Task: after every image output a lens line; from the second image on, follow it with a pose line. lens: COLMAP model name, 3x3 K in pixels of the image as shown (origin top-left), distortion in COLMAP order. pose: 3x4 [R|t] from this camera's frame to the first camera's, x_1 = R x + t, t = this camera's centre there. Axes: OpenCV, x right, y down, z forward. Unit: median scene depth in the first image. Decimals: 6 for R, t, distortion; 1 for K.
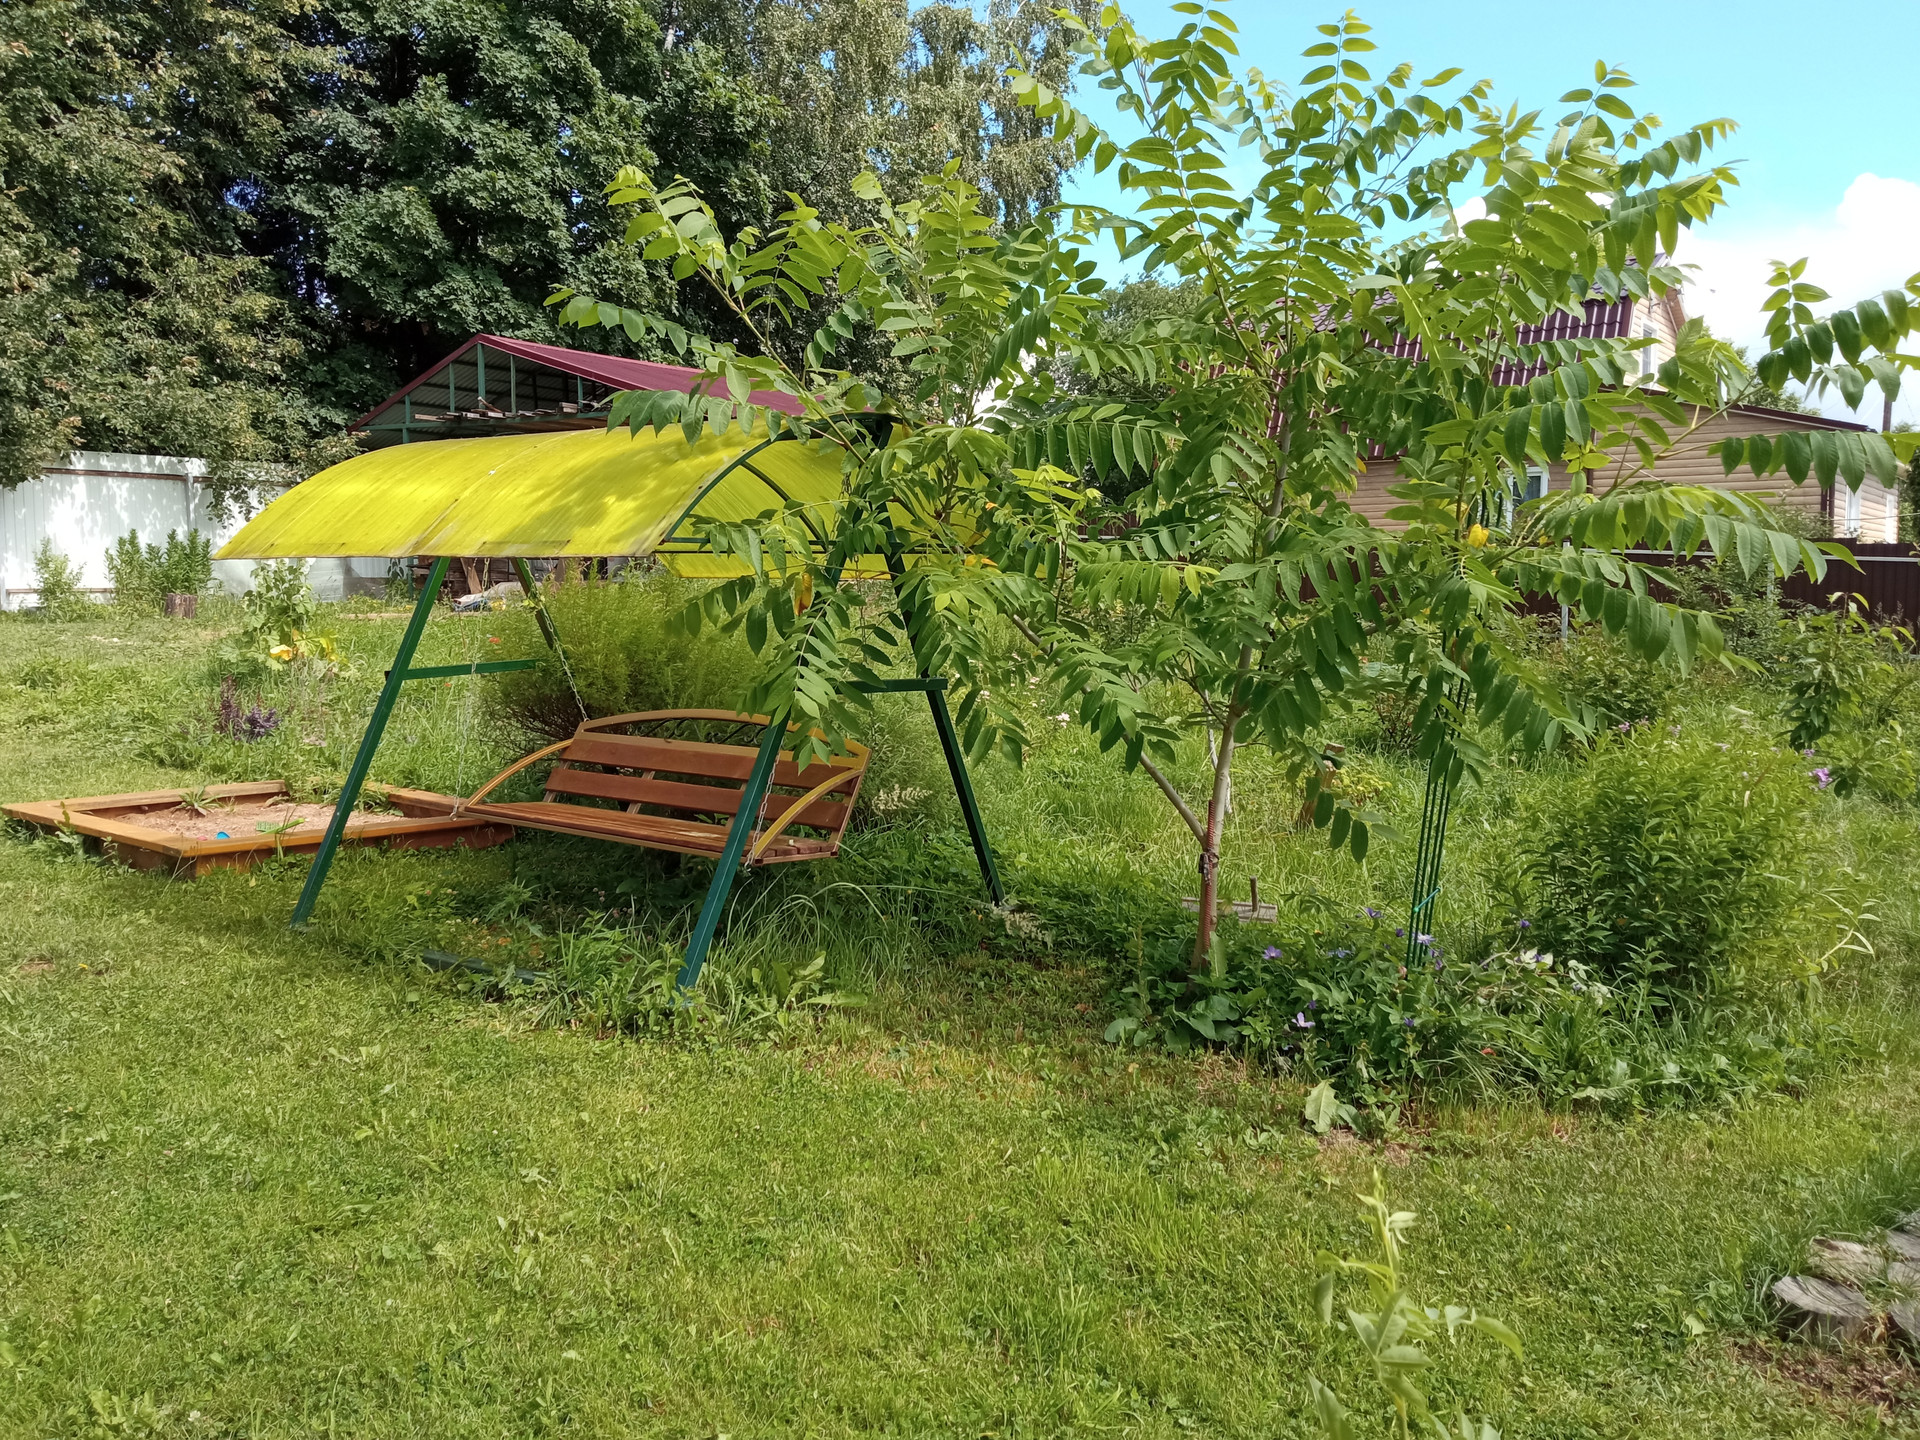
lens RADIAL K [[1508.0, 0, 960.0], [0, 1508.0, 720.0], [0, 0, 1]] dist [0.007753, -0.060365]
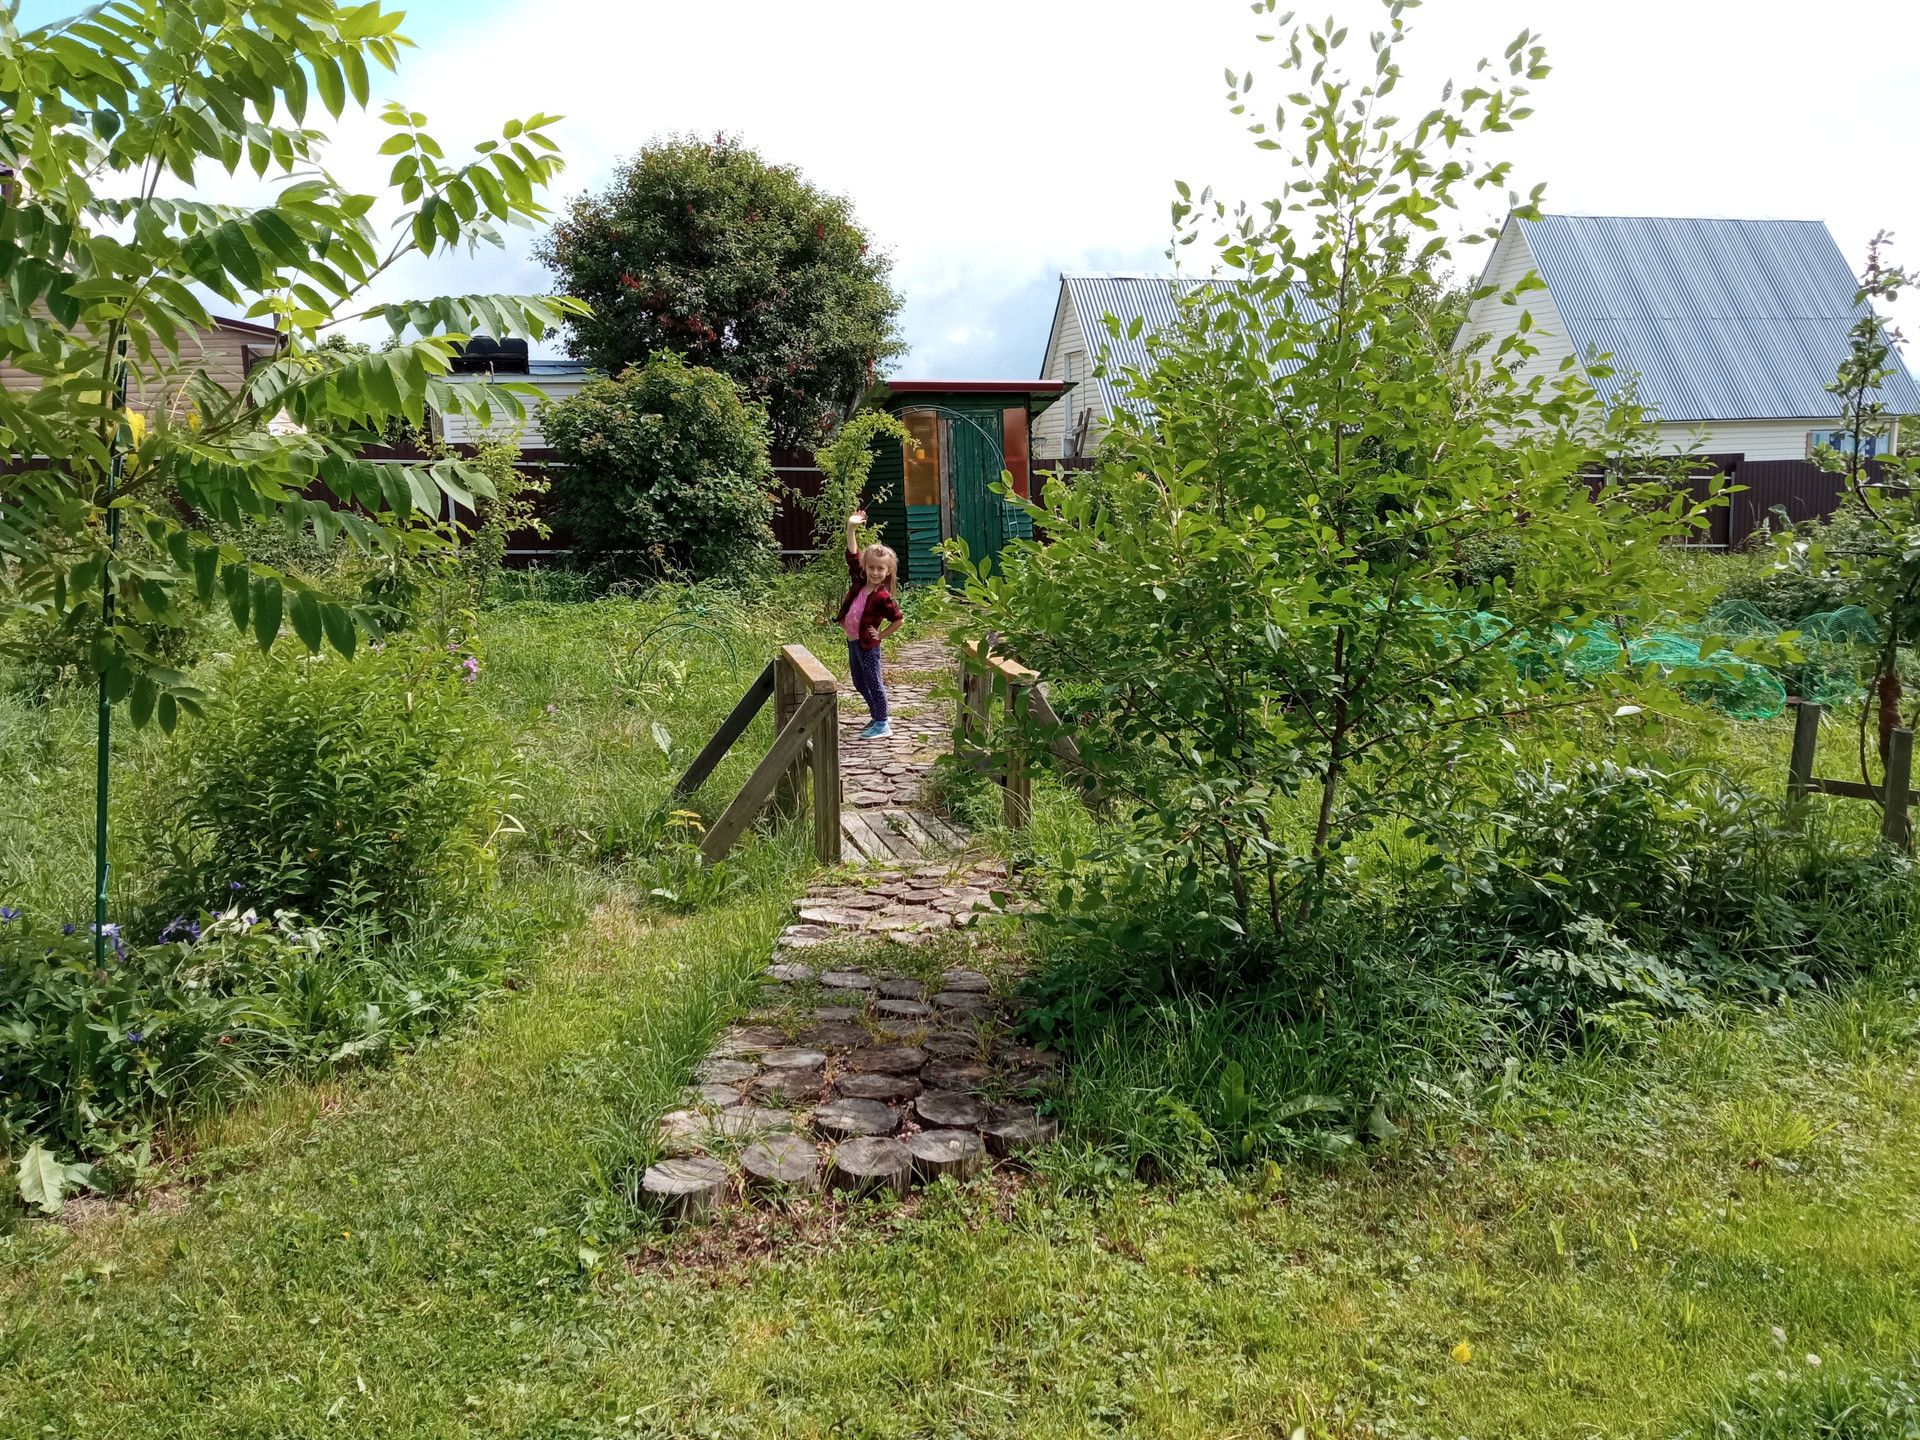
lens RADIAL K [[1508.0, 0, 960.0], [0, 1508.0, 720.0], [0, 0, 1]] dist [0.007753, -0.060365]
pose [[0.570466, -0.147526, 0.807963, -0.070211], [0.098942, 0.988916, 0.110707, -0.010037], [-0.815340, 0.016787, 0.578740, 0.180437]]
